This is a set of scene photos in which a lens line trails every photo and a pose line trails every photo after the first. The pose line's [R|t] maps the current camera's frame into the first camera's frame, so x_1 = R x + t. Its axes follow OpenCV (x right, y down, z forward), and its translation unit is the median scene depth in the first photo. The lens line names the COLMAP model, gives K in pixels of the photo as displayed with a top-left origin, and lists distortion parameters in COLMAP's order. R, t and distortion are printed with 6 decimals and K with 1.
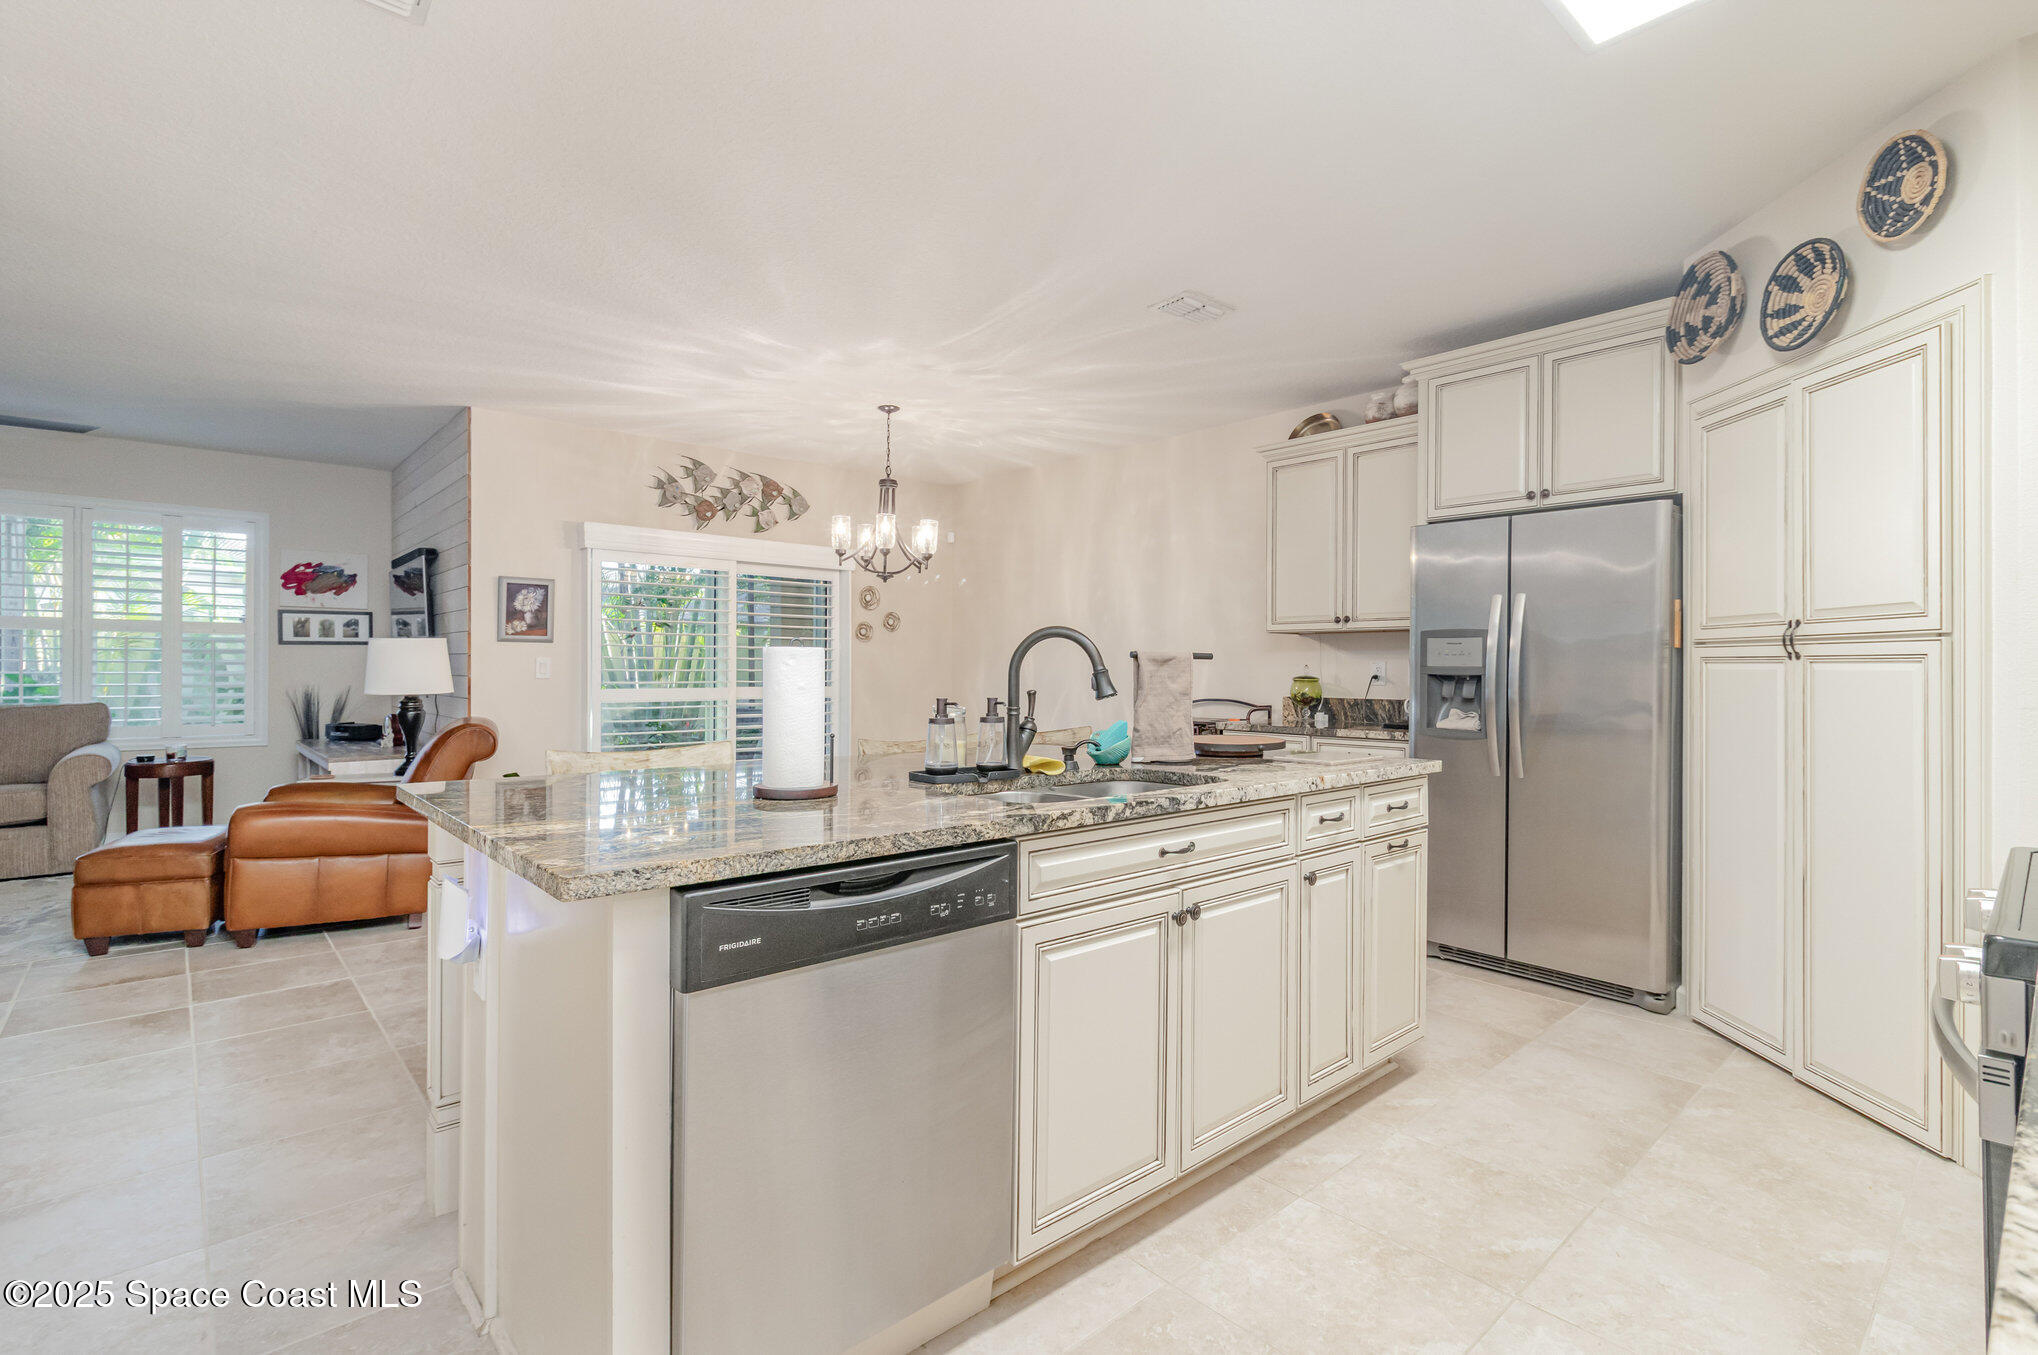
lens RADIAL K [[943.4, 0, 1022.7], [0, 943.4, 671.0], [0, 0, 1]] dist [0.001146, -0.000072]
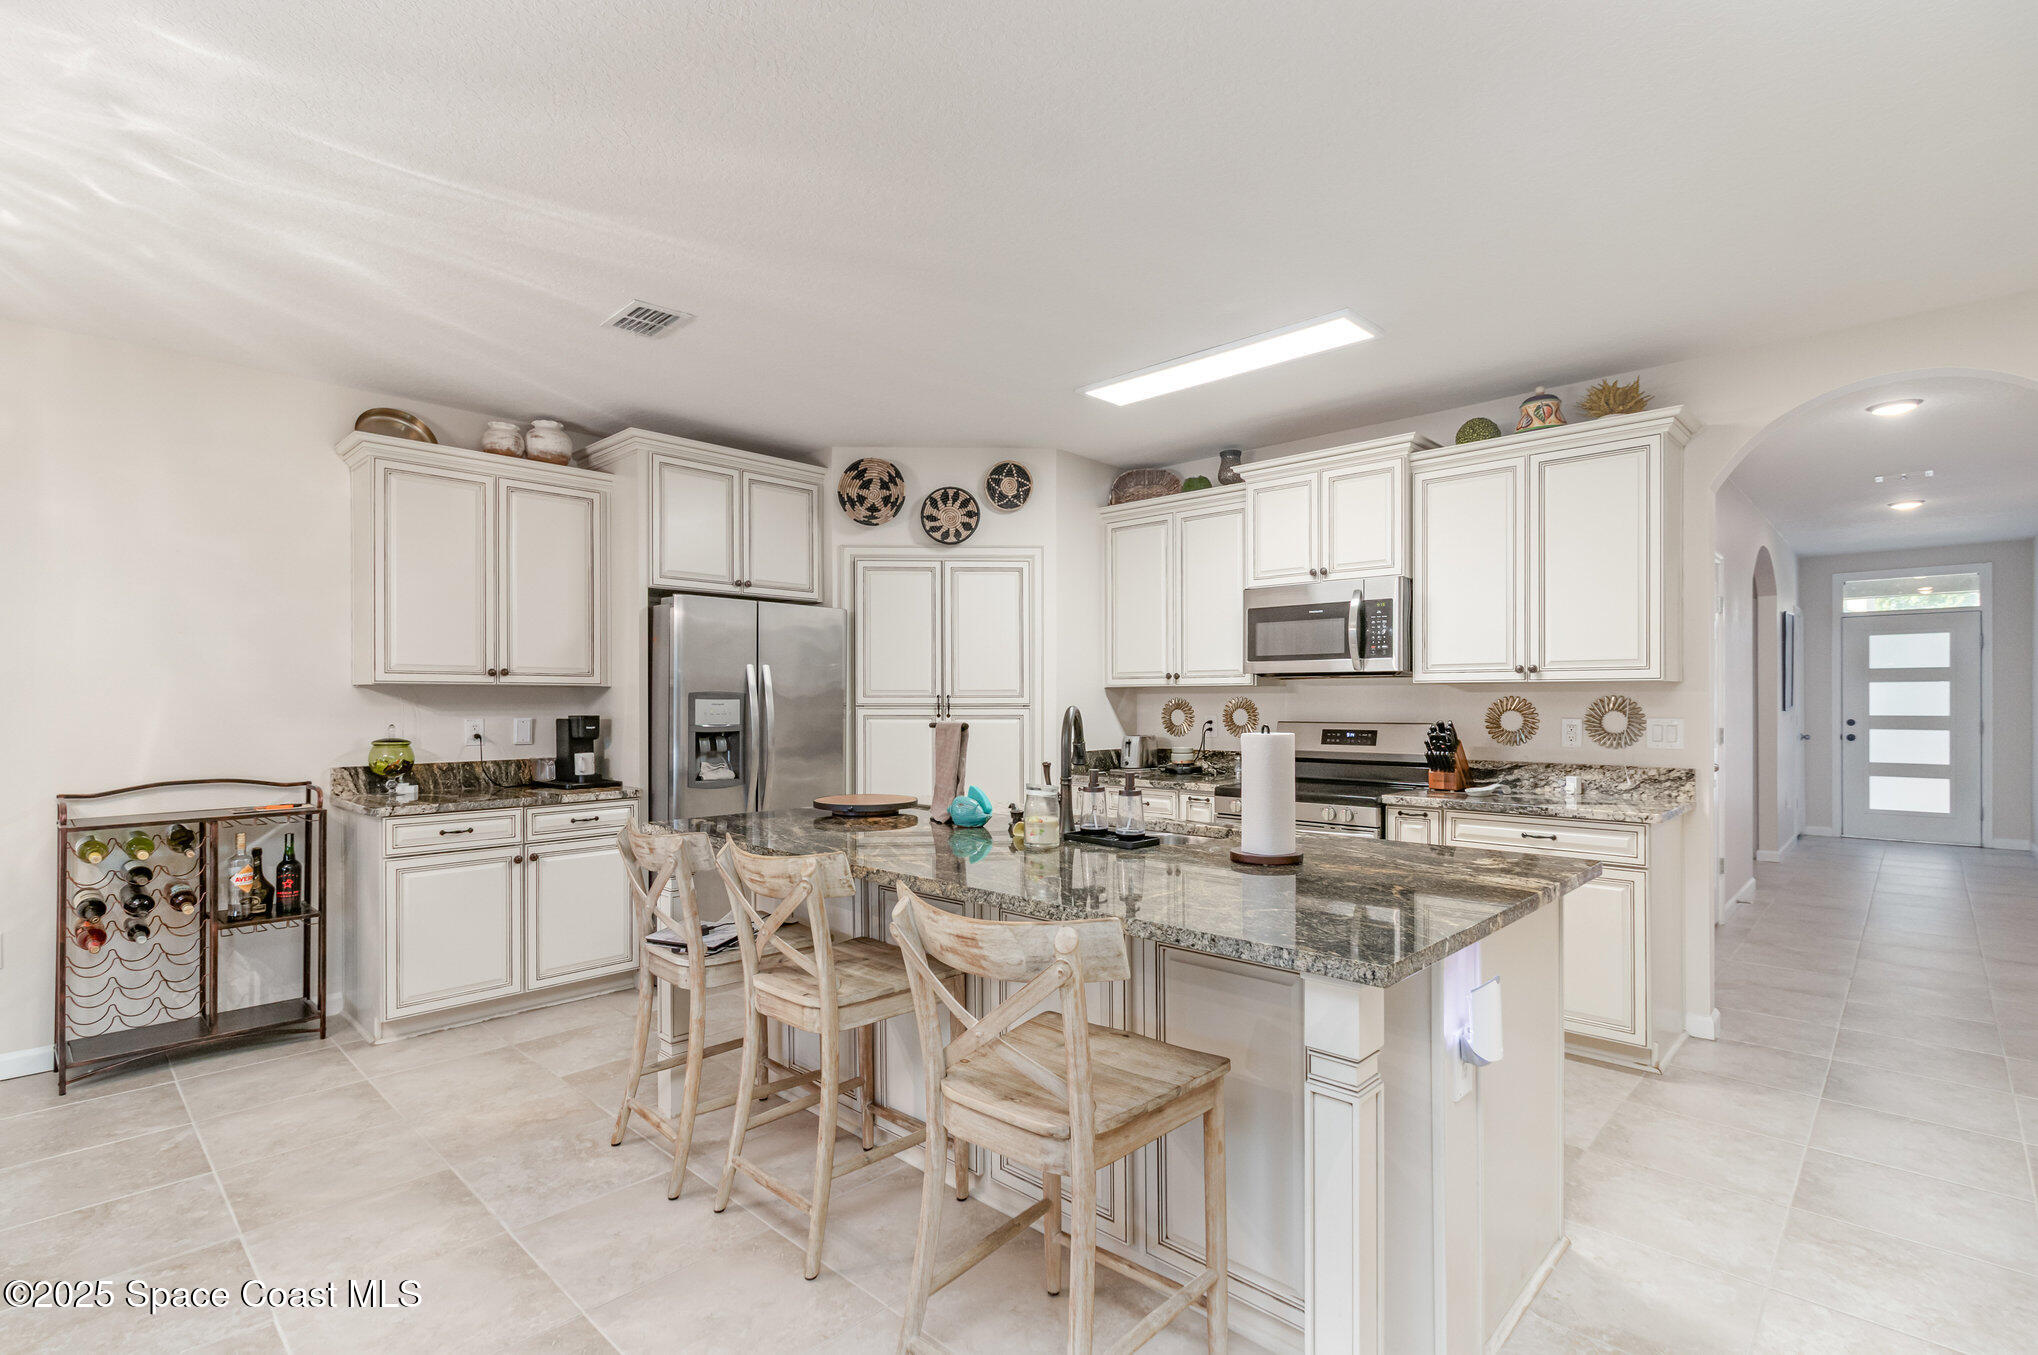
lens RADIAL K [[957.0, 0, 1024.0], [0, 957.0, 711.1], [0, 0, 1]] dist [-0.000101, -0.000693]
pose [[-0.080575, -0.017065, 0.996602, -0.507794], [0.003175, 0.999844, 0.017377, -0.028256], [-0.996743, 0.004565, -0.080508, 0.507256]]
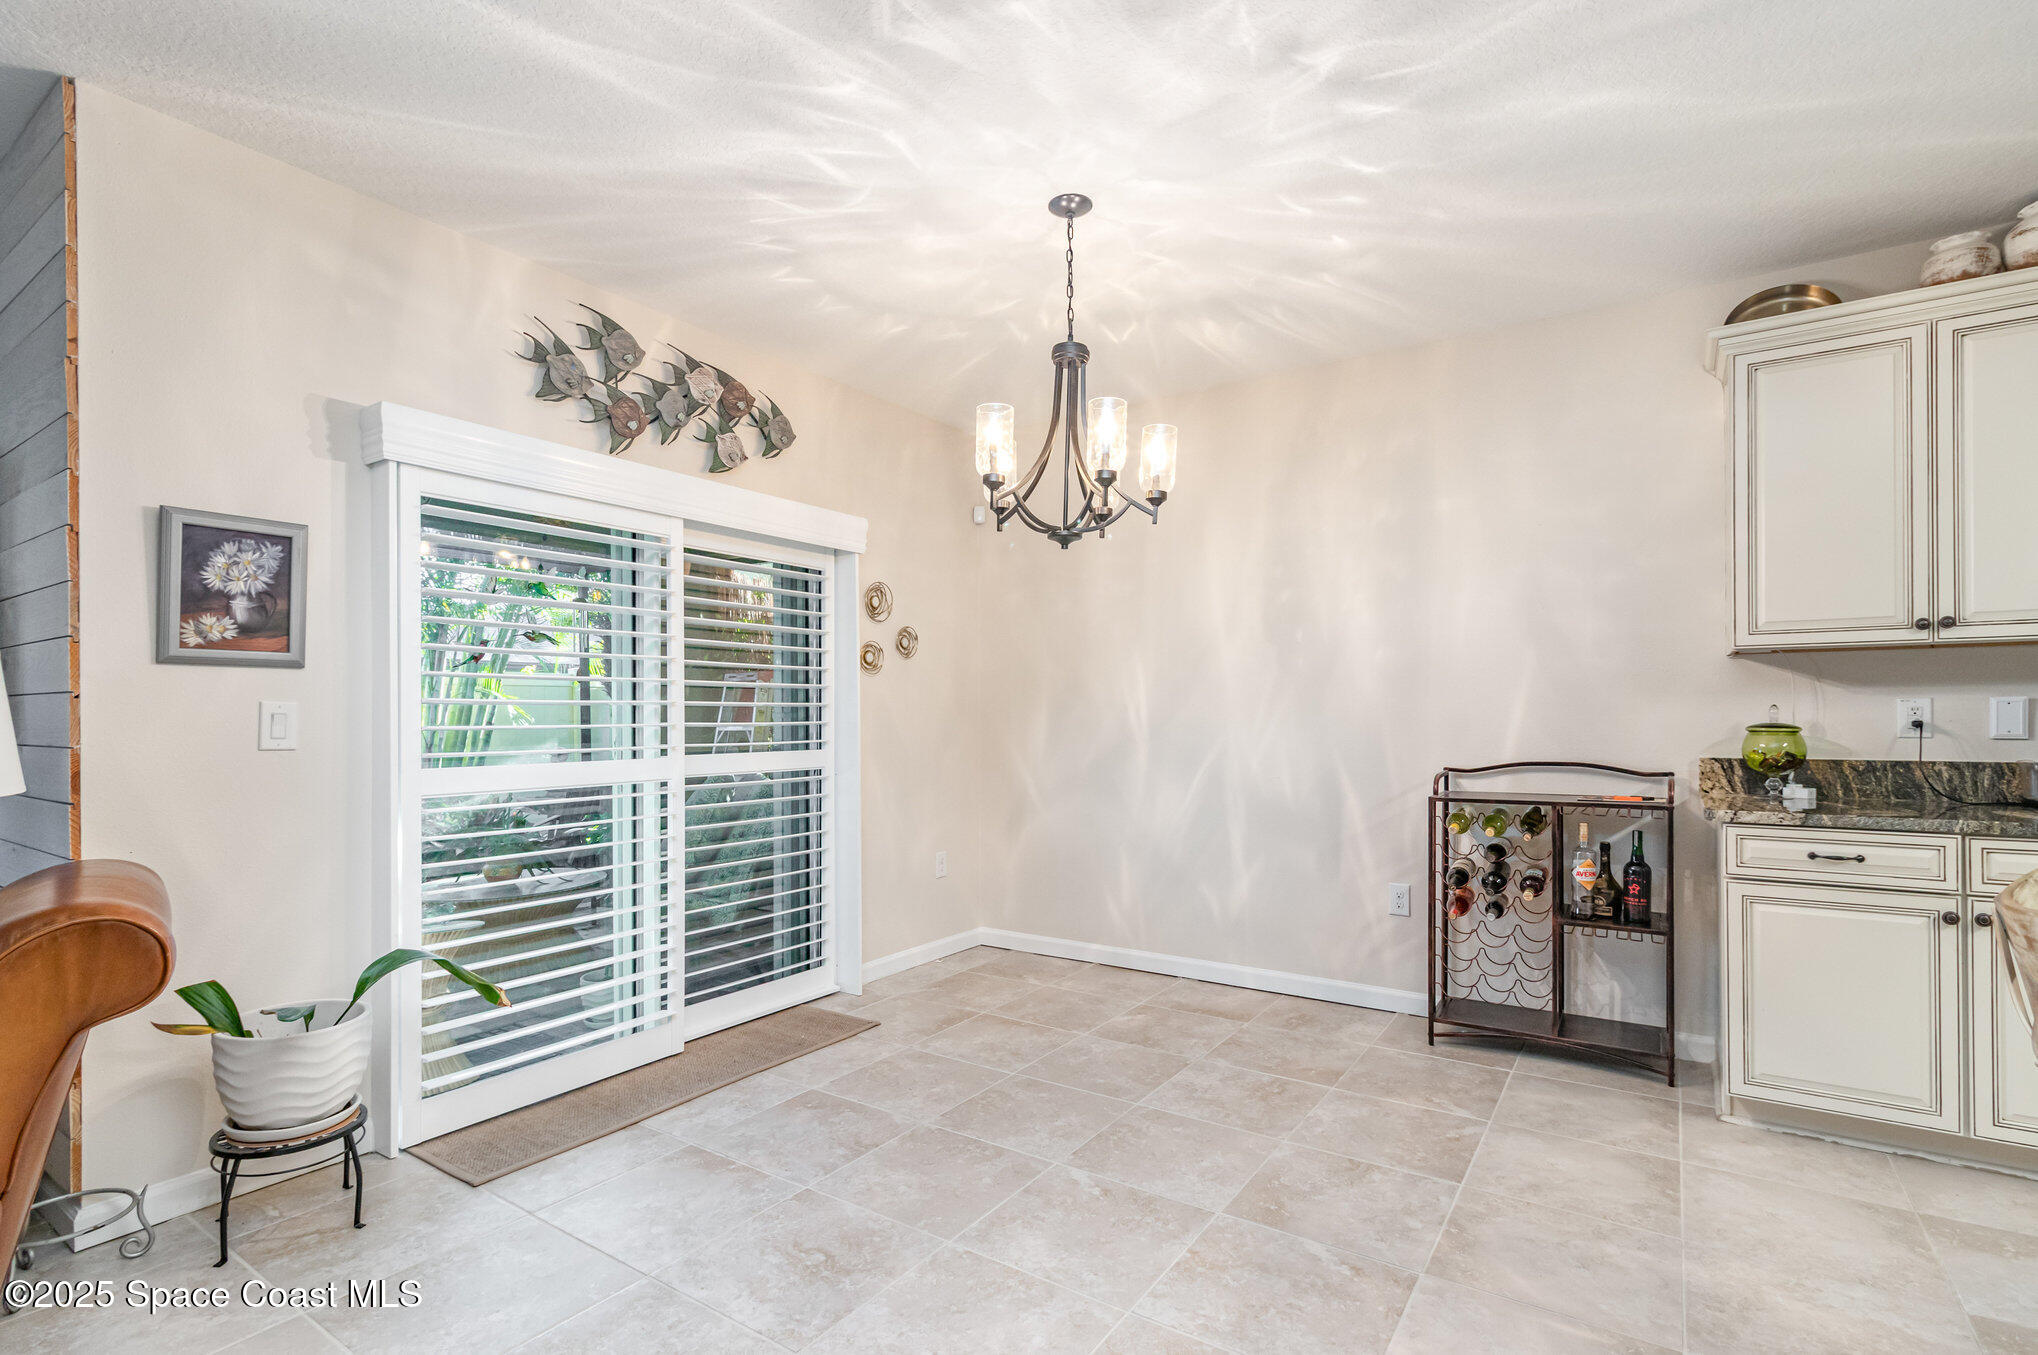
lens RADIAL K [[957.0, 0, 1024.0], [0, 957.0, 711.1], [0, 0, 1]] dist [-0.000101, -0.000693]
pose [[0.970921, -0.009403, 0.239213, -0.285237], [0.010887, 0.999929, -0.004882, -0.004387], [-0.239150, 0.007345, 0.970955, 0.497715]]
